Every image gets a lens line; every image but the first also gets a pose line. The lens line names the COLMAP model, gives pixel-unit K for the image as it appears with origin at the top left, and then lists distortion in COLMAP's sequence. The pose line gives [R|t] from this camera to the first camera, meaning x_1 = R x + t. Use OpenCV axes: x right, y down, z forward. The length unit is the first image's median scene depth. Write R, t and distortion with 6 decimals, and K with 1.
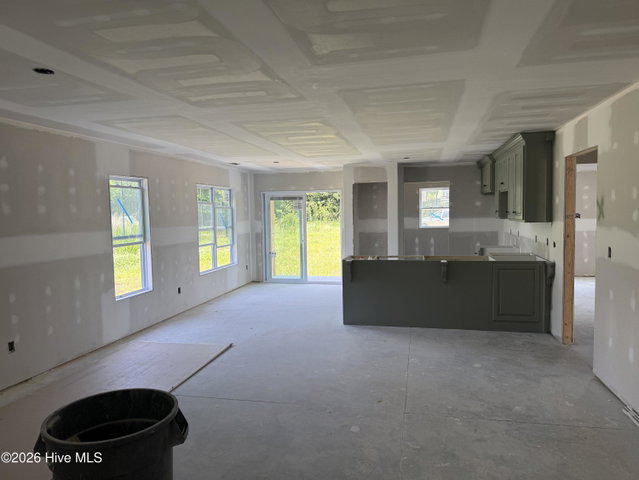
lens RADIAL K [[446.2, 0, 319.5], [0, 446.2, 240.0], [0, 0, 1]] dist [0.034149, -0.003774]
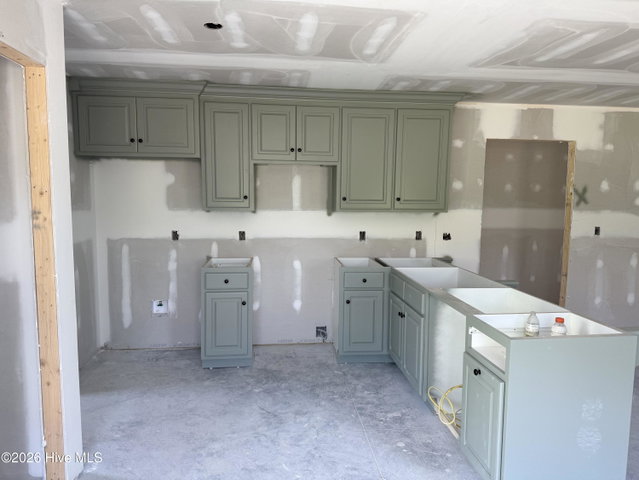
lens RADIAL K [[446.2, 0, 319.5], [0, 446.2, 240.0], [0, 0, 1]] dist [0.034149, -0.003774]
pose [[-0.348032, -0.082822, 0.933817, -0.262206], [0.059575, 0.992123, 0.110197, -0.129792], [-0.935588, 0.093985, -0.340356, 2.107617]]
